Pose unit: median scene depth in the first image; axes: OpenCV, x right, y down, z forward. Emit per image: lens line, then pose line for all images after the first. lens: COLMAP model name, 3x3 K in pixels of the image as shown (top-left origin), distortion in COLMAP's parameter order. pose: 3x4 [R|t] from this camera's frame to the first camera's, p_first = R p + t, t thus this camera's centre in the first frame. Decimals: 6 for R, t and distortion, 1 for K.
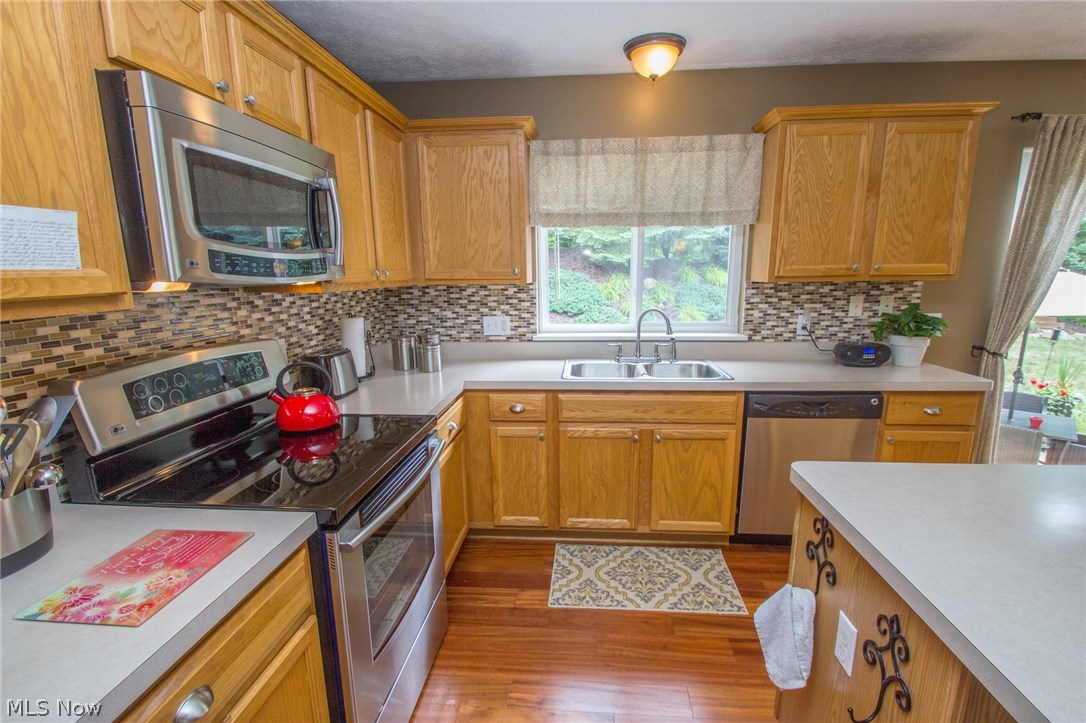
lens RADIAL K [[505.9, 0, 549.7], [0, 505.9, 384.0], [0, 0, 1]] dist [0.021084, -0.021410]
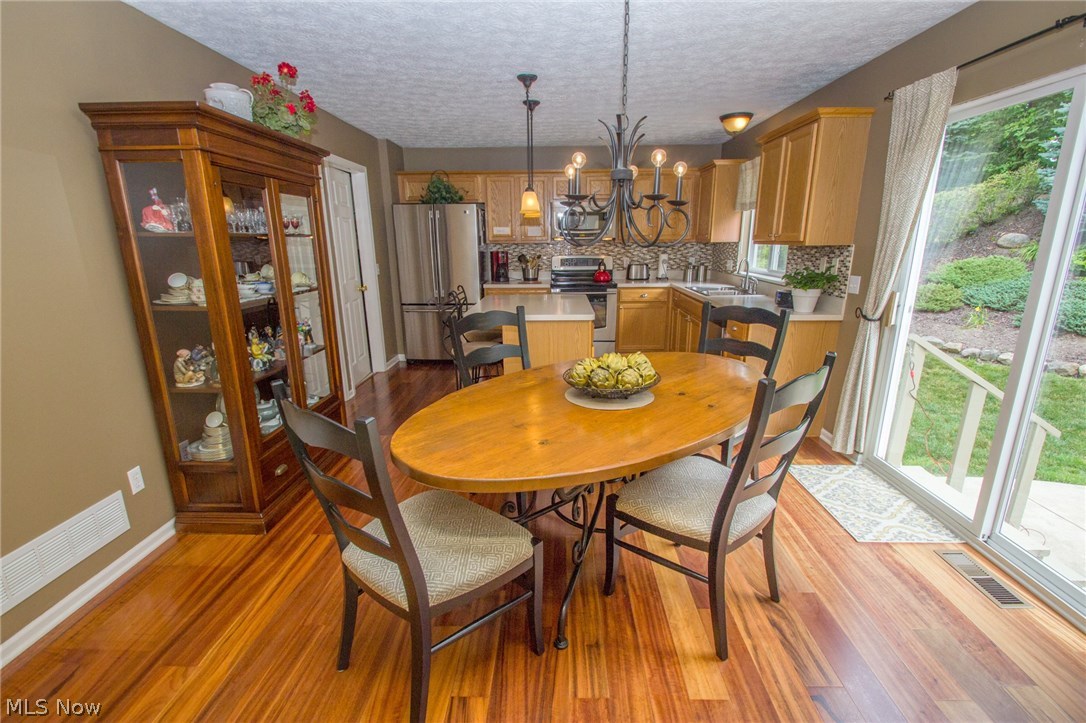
lens RADIAL K [[505.9, 0, 549.7], [0, 505.9, 384.0], [0, 0, 1]] dist [0.021084, -0.021410]
pose [[0.055268, 0.288514, -0.955879, 2.140423], [-0.210127, 0.939263, 0.271350, -0.086124], [0.976111, 0.185860, 0.112536, 0.273544]]
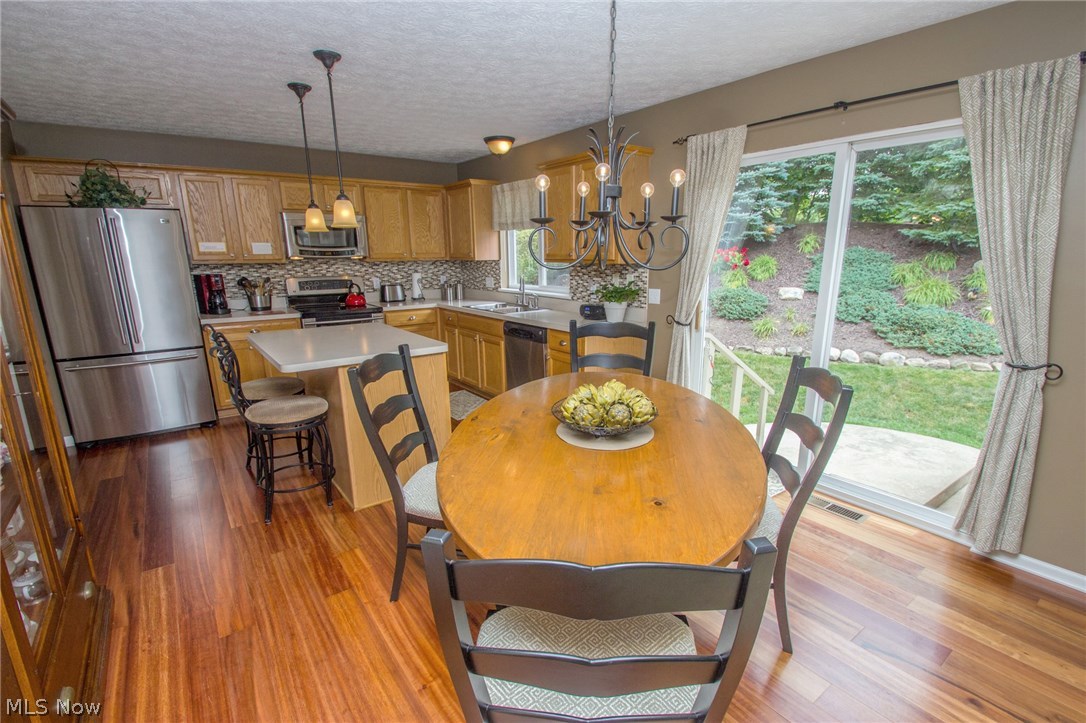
lens RADIAL K [[507.9, 0, 549.3], [0, 507.9, 385.0], [0, 0, 1]] dist [0.016361, -0.018143]
pose [[0.655515, 0.199482, -0.728359, 1.826365], [-0.164914, 0.979016, 0.119711, -0.003863], [0.736955, 0.041644, 0.674658, -0.128856]]
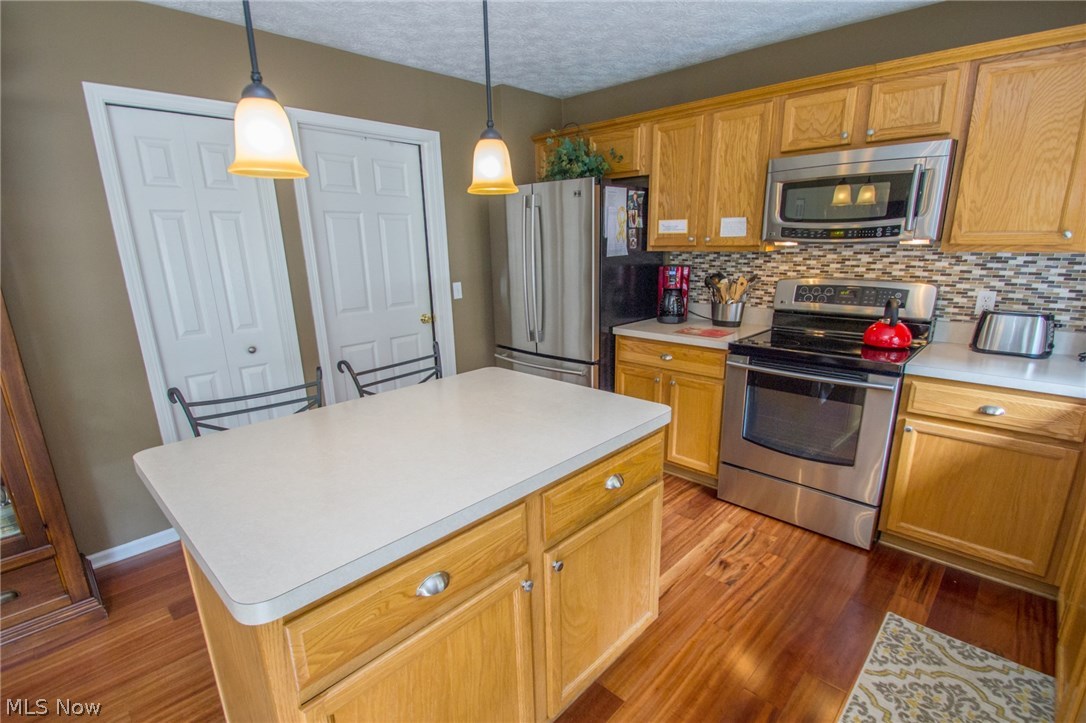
lens RADIAL K [[507.9, 0, 549.3], [0, 507.9, 385.0], [0, 0, 1]] dist [0.016361, -0.018143]
pose [[-0.633739, 0.234454, -0.737161, 0.835146], [-0.143094, 0.900984, 0.409576, -0.186948], [0.760197, 0.365047, -0.537440, 0.767544]]
